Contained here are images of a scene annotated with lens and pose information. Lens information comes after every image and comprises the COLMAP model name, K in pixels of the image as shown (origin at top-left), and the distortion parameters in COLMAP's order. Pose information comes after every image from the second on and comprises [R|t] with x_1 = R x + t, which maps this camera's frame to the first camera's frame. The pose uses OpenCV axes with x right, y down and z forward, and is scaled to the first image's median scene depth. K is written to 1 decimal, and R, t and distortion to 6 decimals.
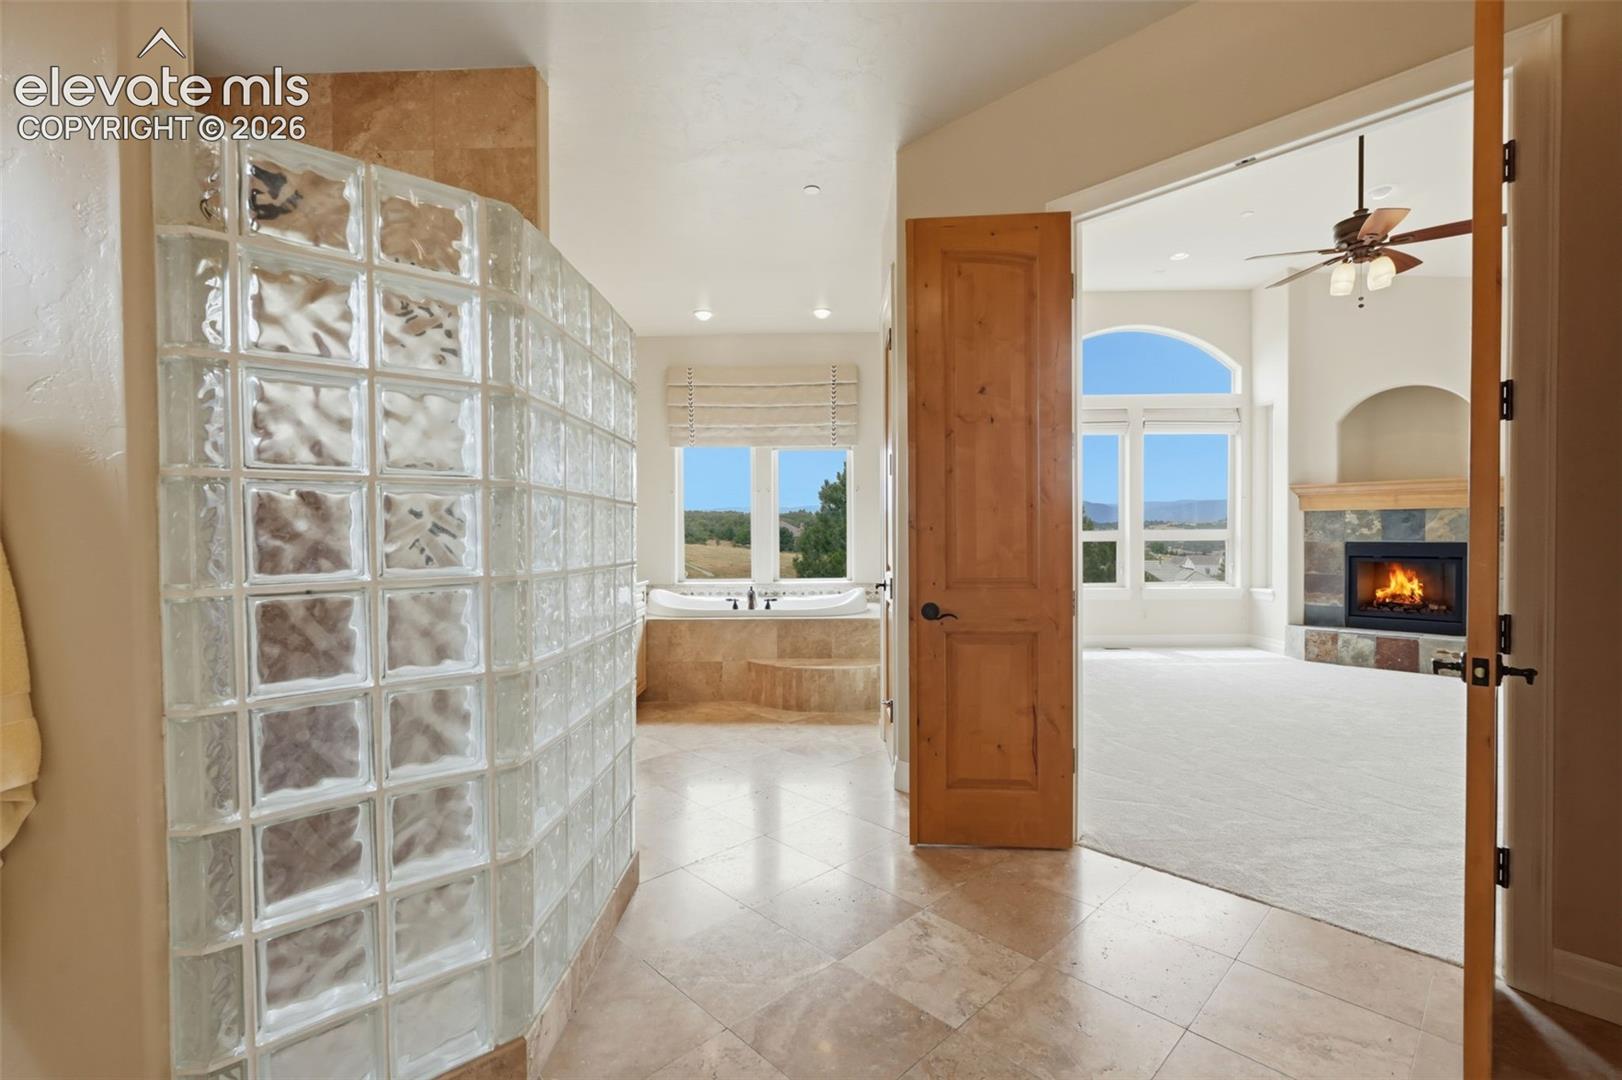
lens RADIAL K [[709.5, 0, 813.1], [0, 709.5, 543.5], [0, 0, 1]] dist [-0.014154, 0.007253]
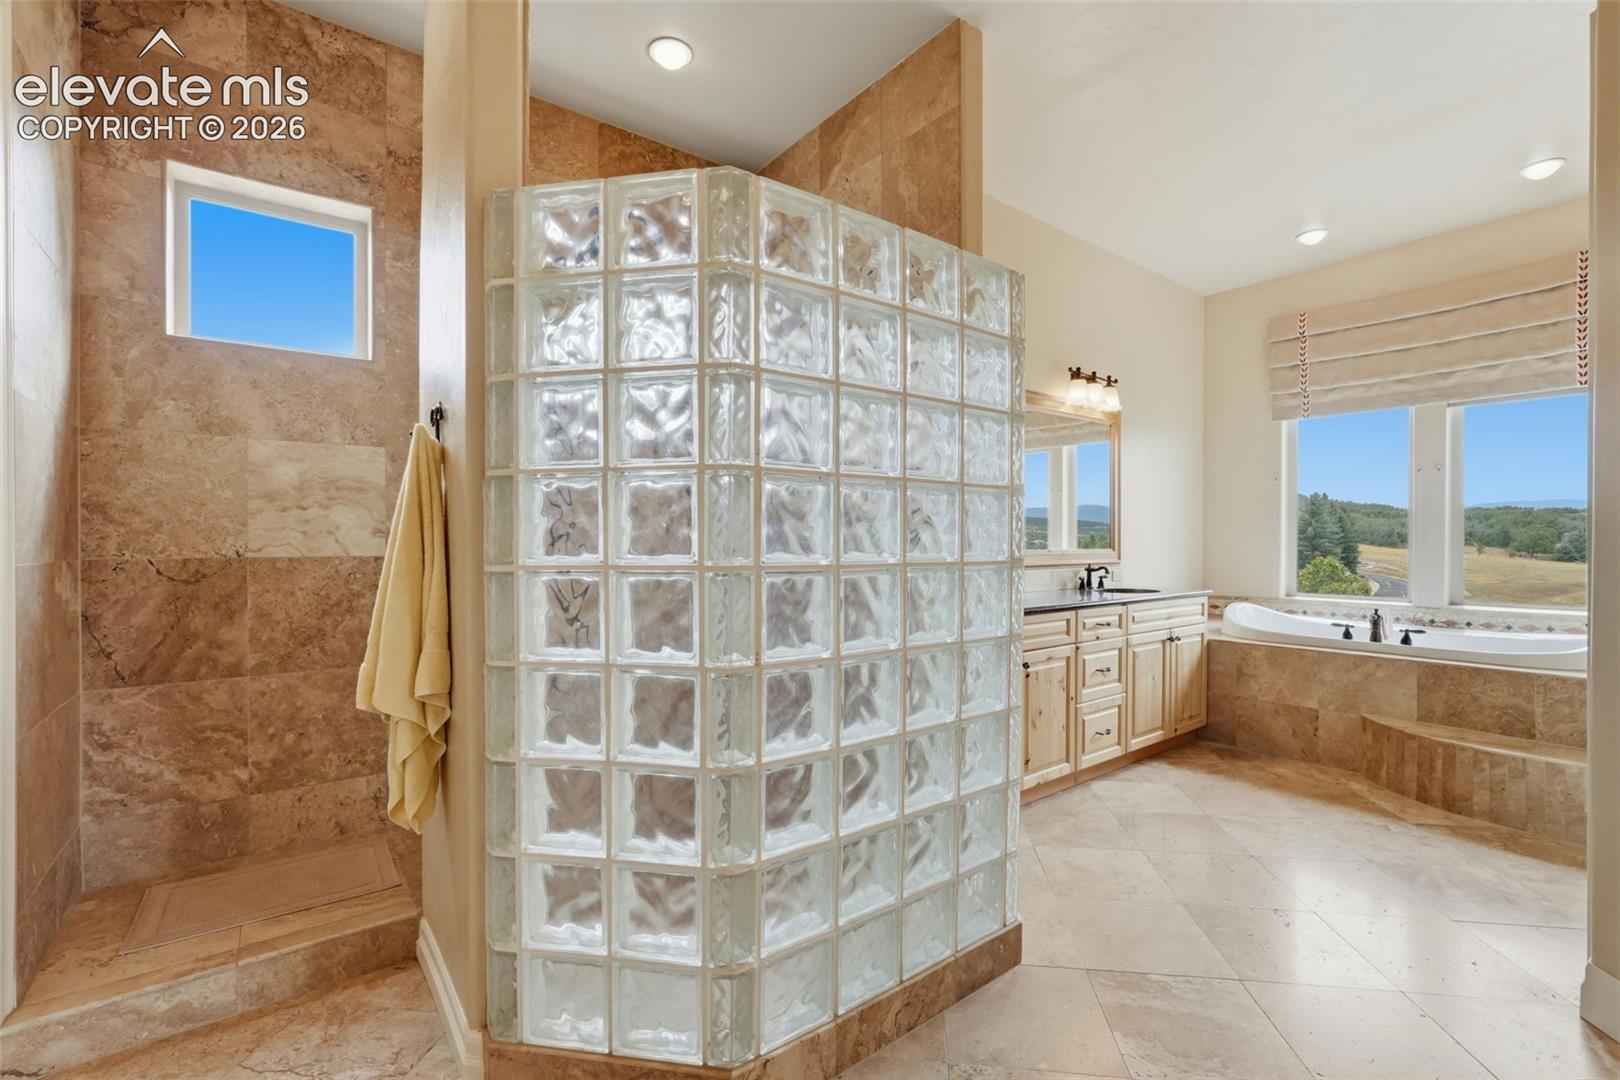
lens RADIAL K [[708.7, 0, 808.9], [0, 708.7, 542.3], [0, 0, 1]] dist [-0.014154, 0.007253]
pose [[0.623005, 0.008131, -0.782175, 0.107111], [-0.013410, 0.999910, -0.000287, 0.004256], [0.782103, 0.010668, 0.623058, 0.149377]]
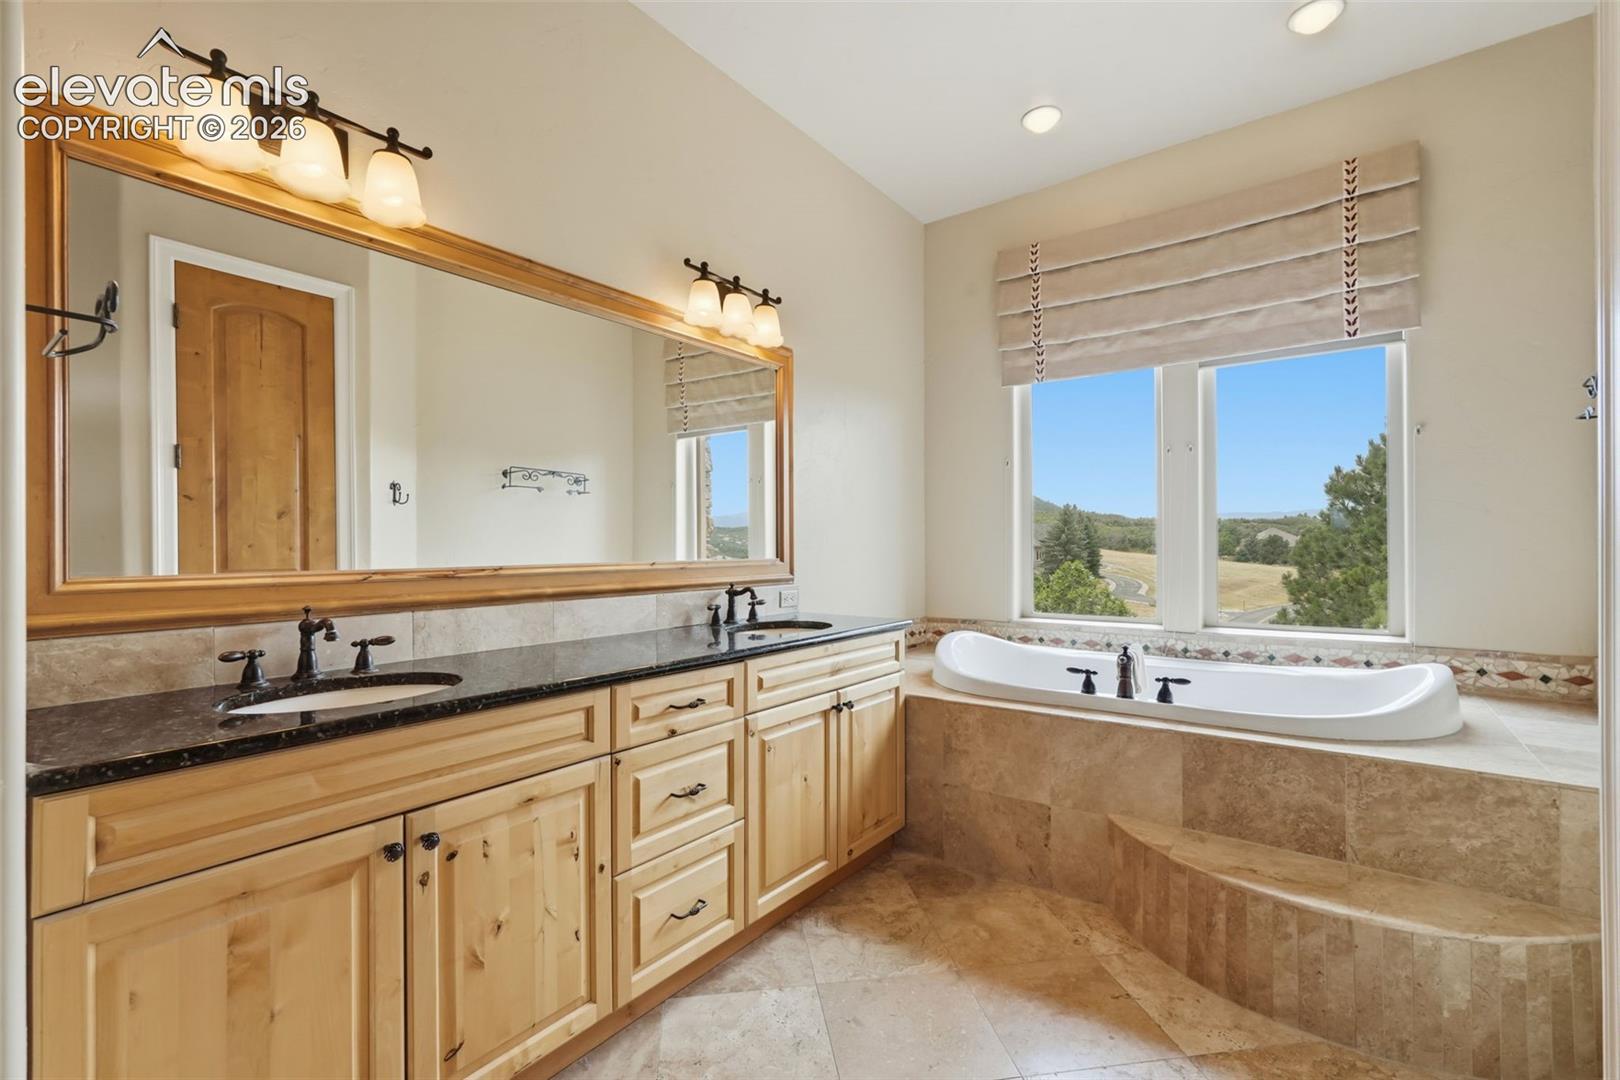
lens RADIAL K [[708.7, 0, 809.6], [0, 708.7, 546.6], [0, 0, 1]] dist [-0.014154, 0.007253]
pose [[0.810618, -0.000208, -0.585575, 0.014433], [-0.005618, 0.999951, -0.008132, 0.001887], [0.585548, 0.009882, 0.810577, 0.532338]]
